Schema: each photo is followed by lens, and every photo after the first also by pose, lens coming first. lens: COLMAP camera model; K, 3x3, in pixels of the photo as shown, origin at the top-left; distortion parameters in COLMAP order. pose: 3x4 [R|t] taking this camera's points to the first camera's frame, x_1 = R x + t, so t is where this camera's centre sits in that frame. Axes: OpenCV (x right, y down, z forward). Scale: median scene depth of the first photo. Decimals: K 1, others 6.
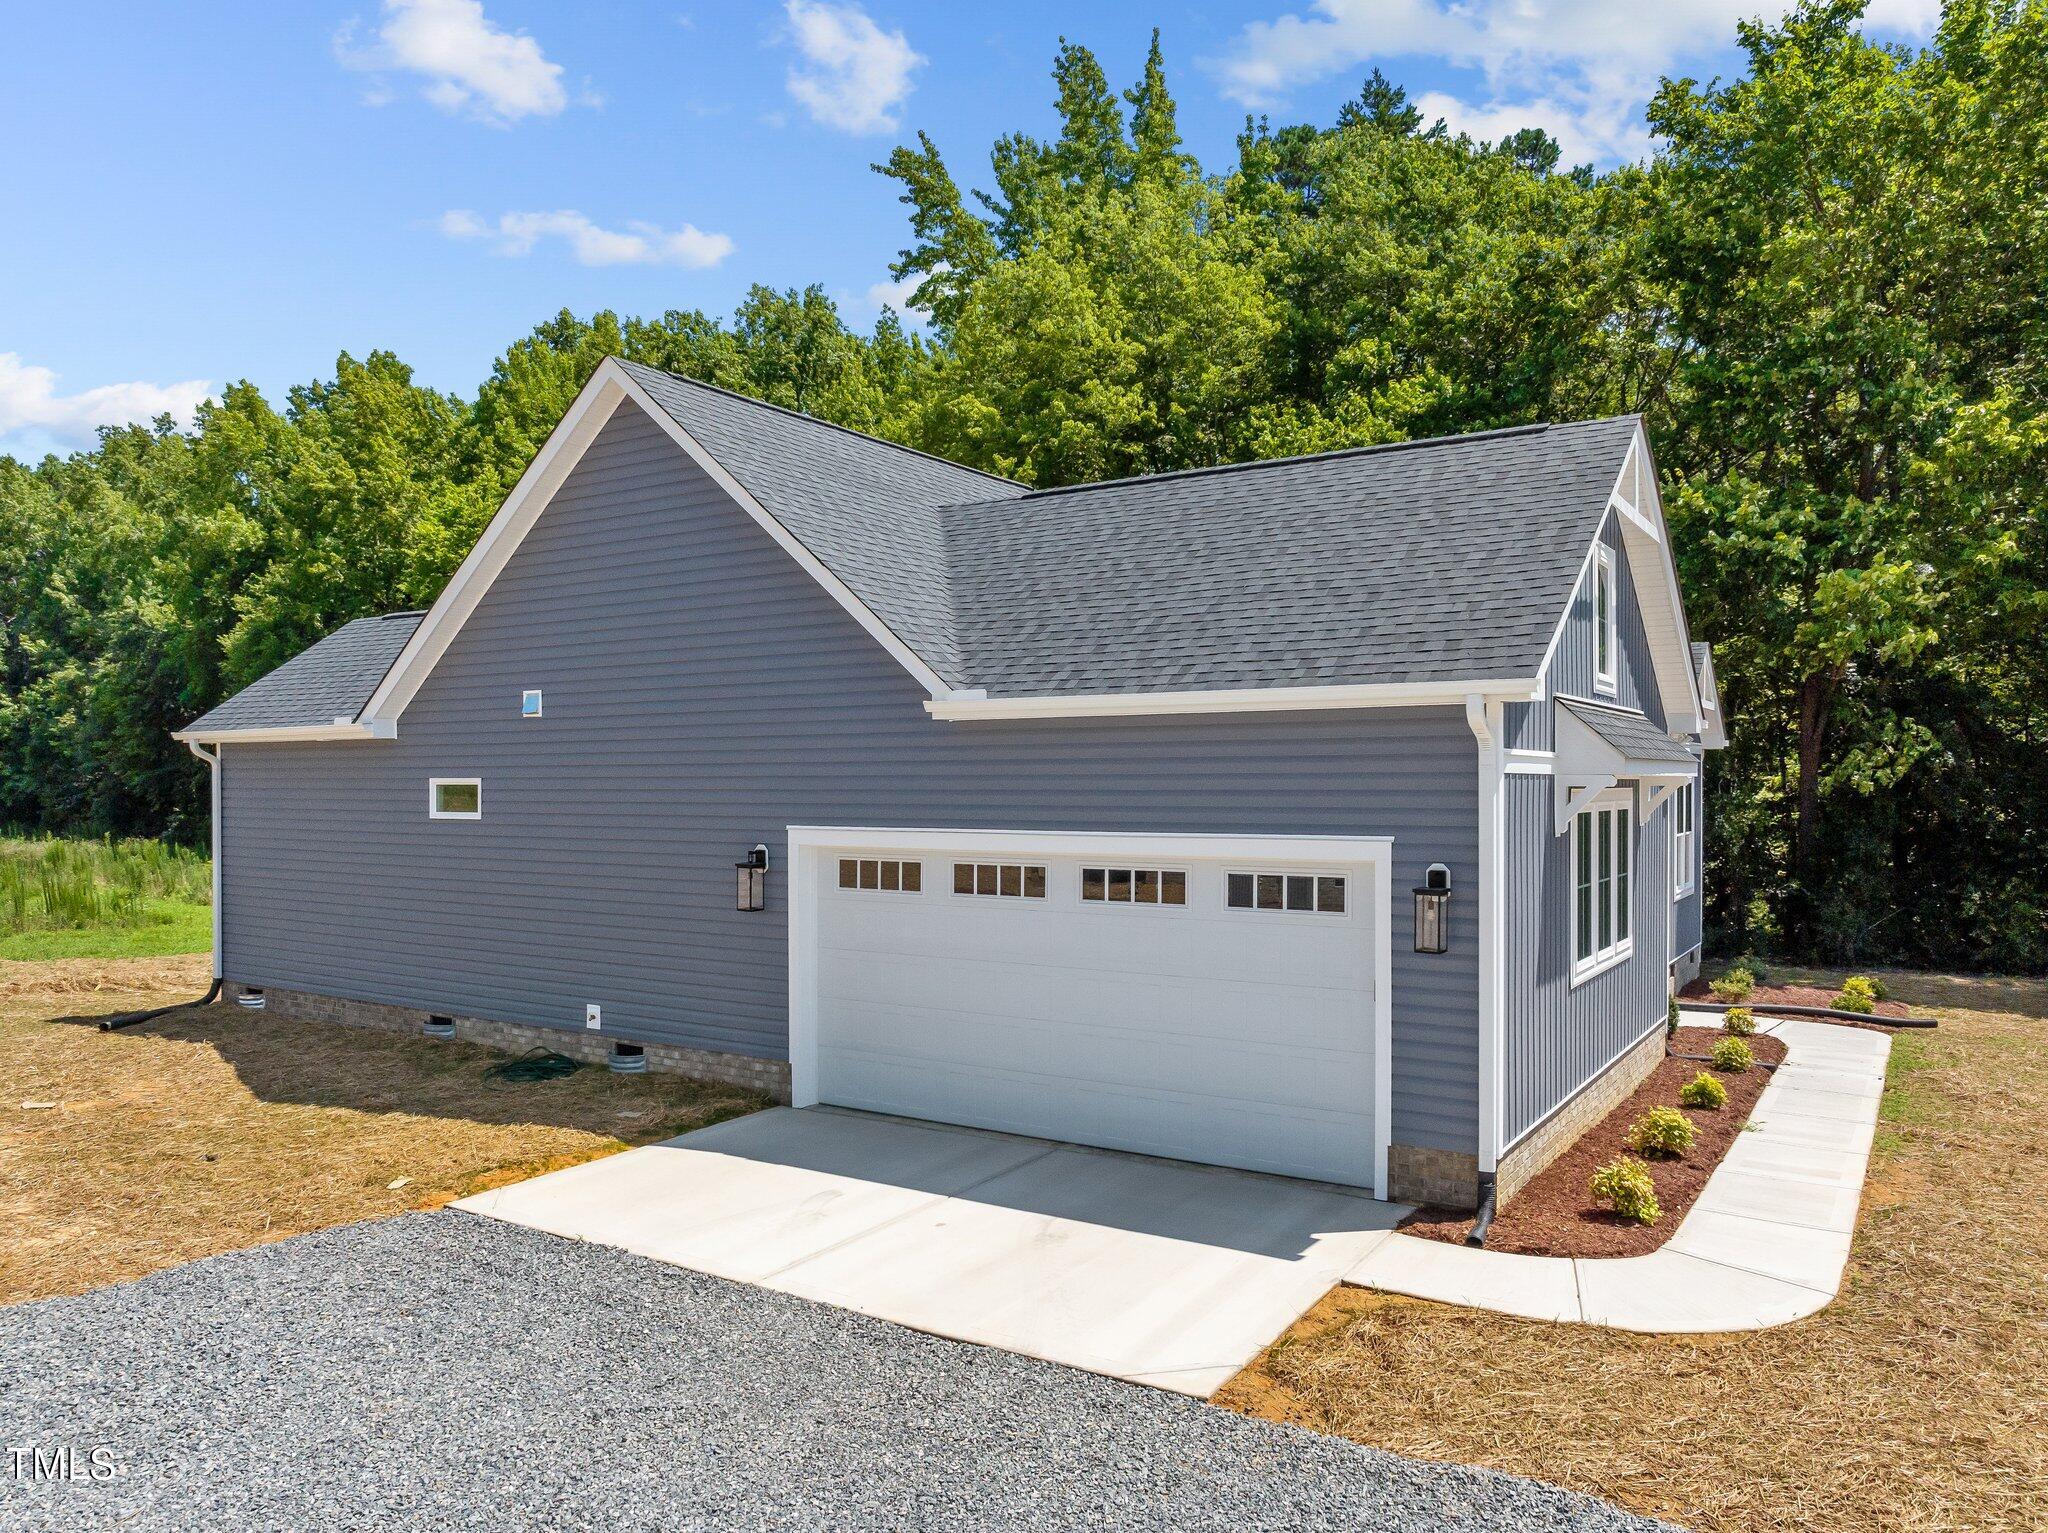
lens RADIAL K [[1443.4, 0, 1024.0], [0, 1443.4, 766.5], [0, 0, 1]] dist [-0.005185, -0.001510]
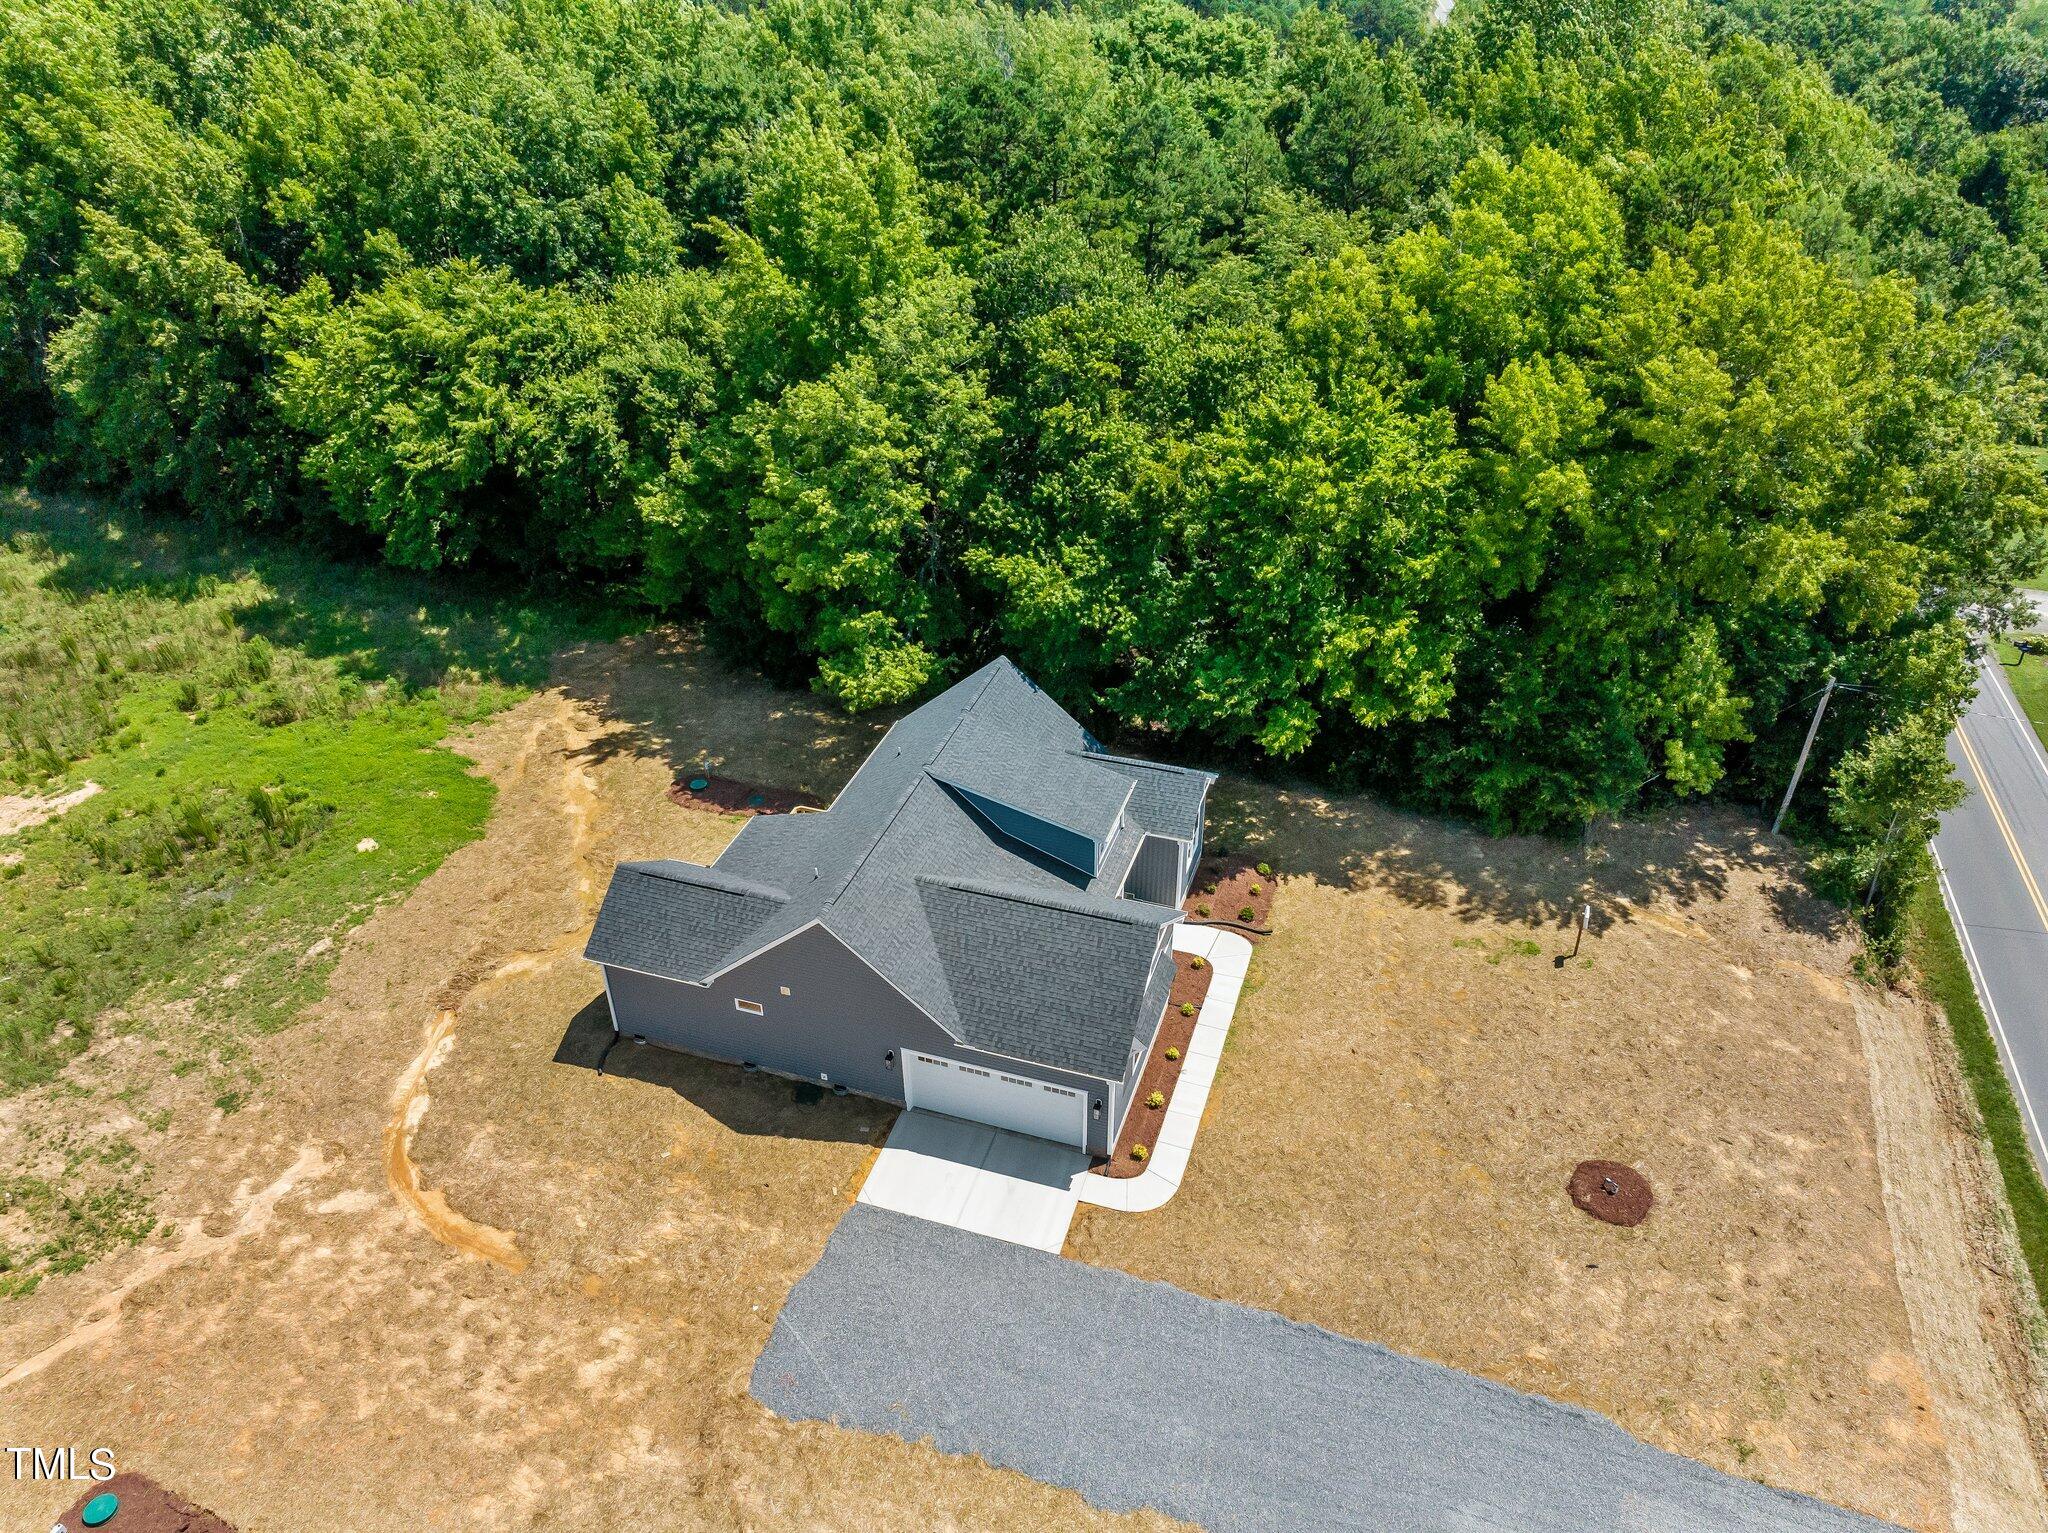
lens RADIAL K [[1444.4, 0, 1024.0], [0, 1444.4, 766.5], [0, 0, 1]] dist [-0.028606, -0.000748]
pose [[0.969706, -0.143754, 0.197496, -0.591603], [0.013169, 0.838090, 0.545373, -2.975411], [-0.243919, -0.526251, 0.814594, -1.782196]]
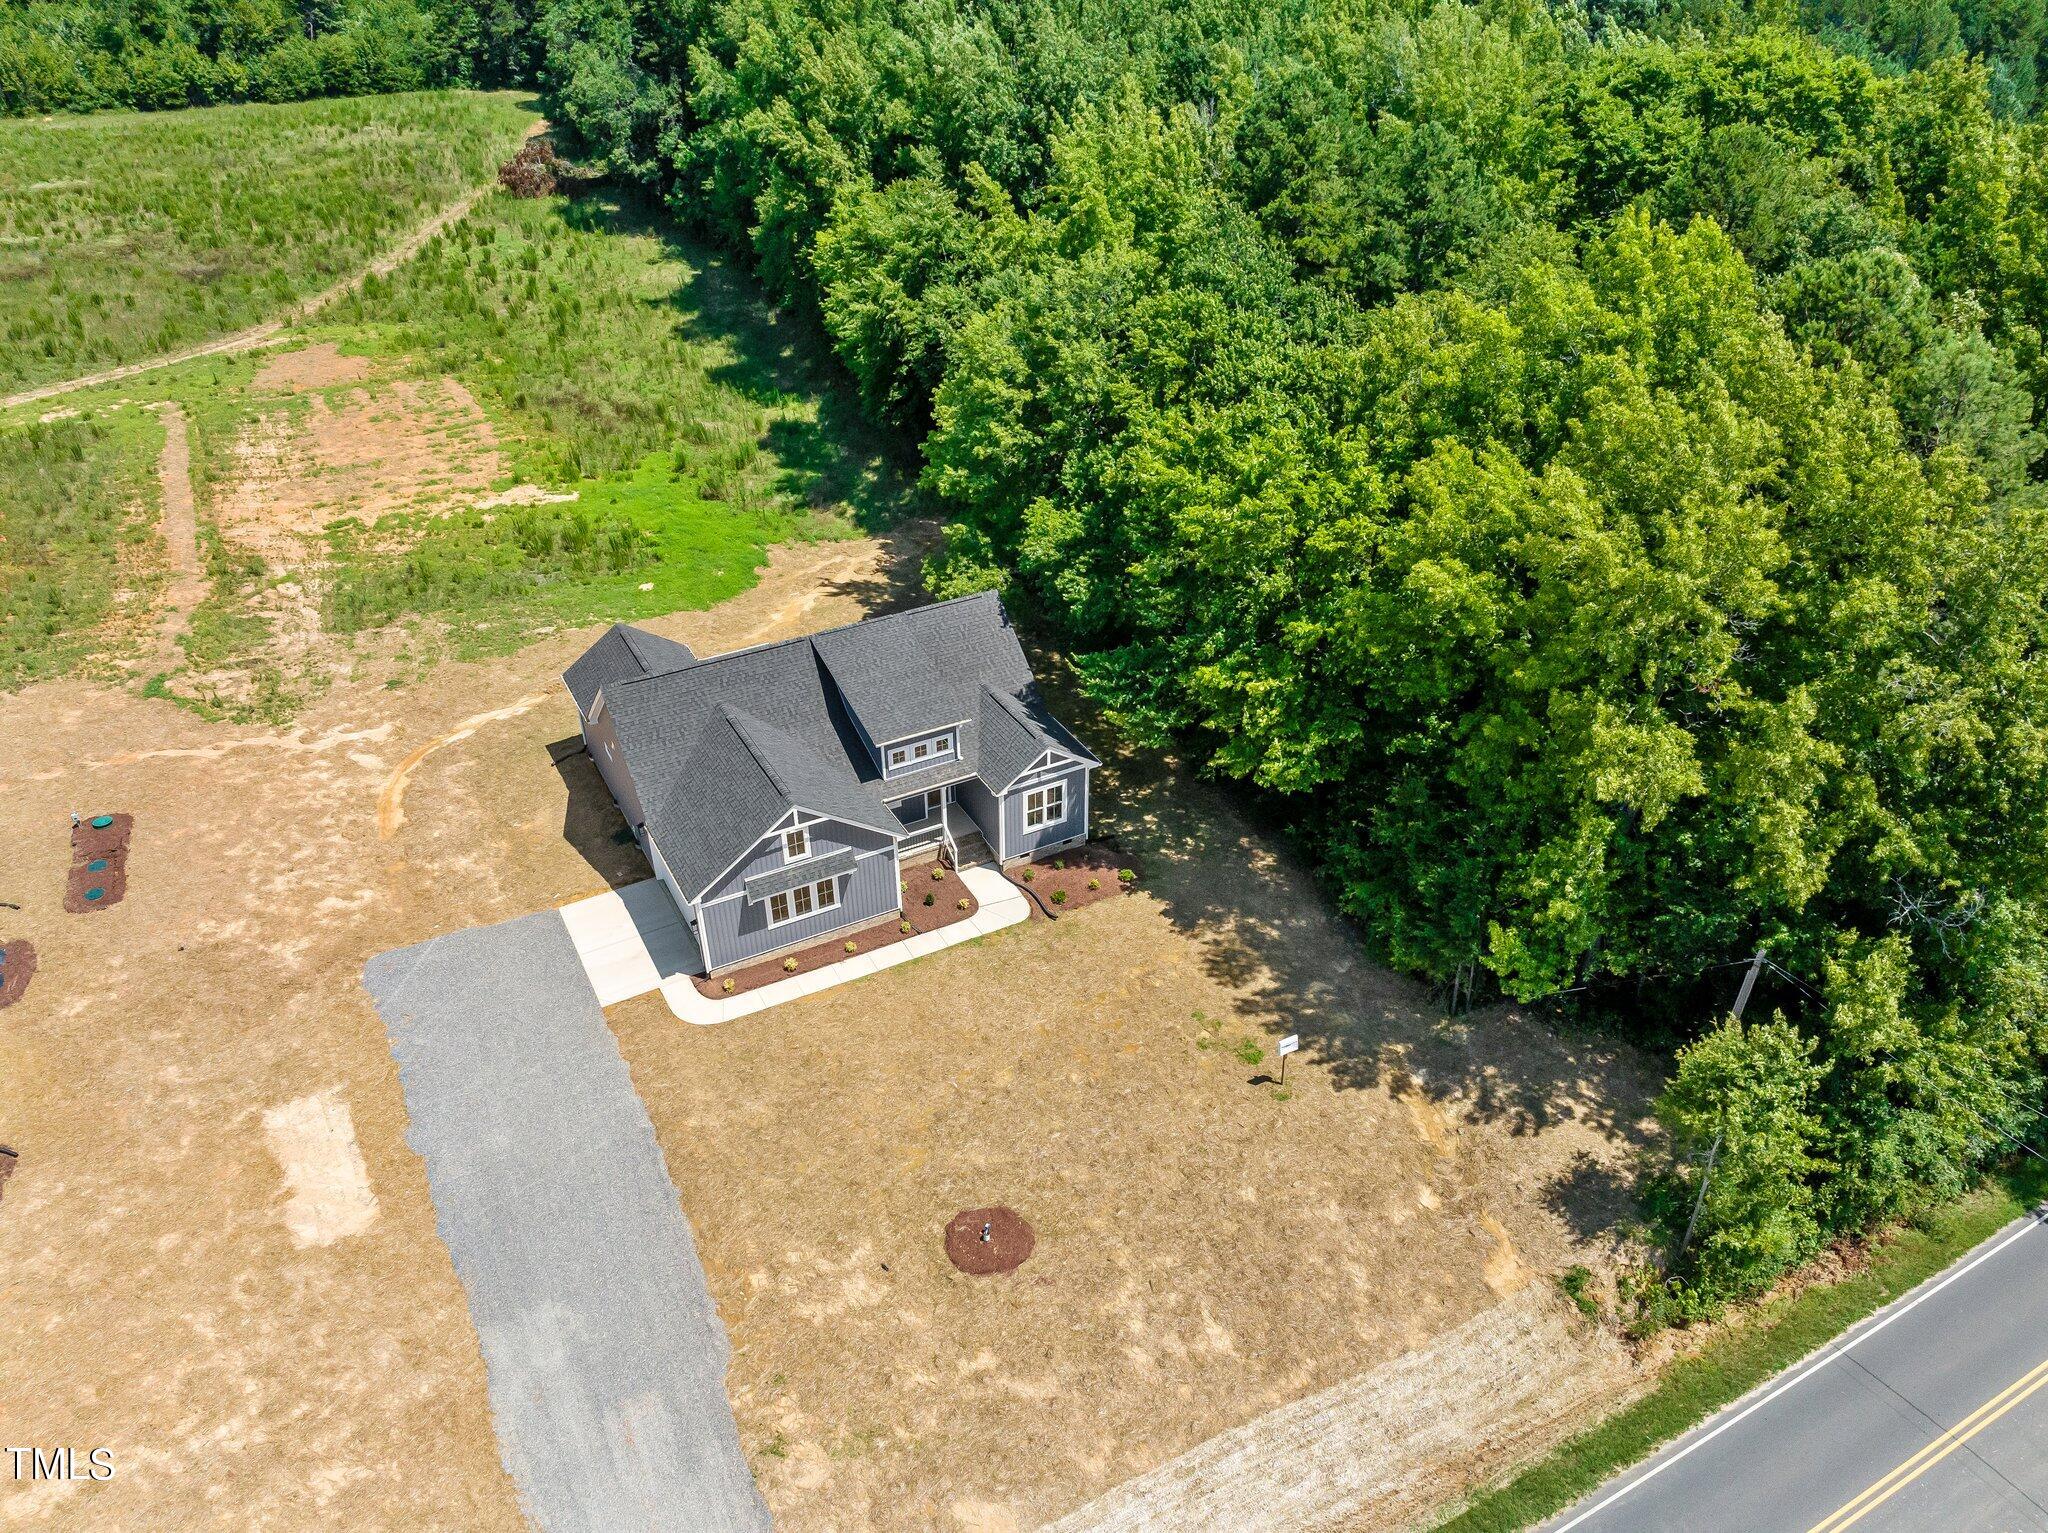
lens RADIAL K [[1451.4, 0, 1024.0], [0, 1451.4, 766.5], [0, 0, 1]] dist [-0.029487, -0.001465]
pose [[0.873090, 0.255579, -0.415202, 3.114300], [0.010891, 0.841158, 0.540679, -2.954640], [0.487437, -0.476584, 0.731624, -1.740923]]
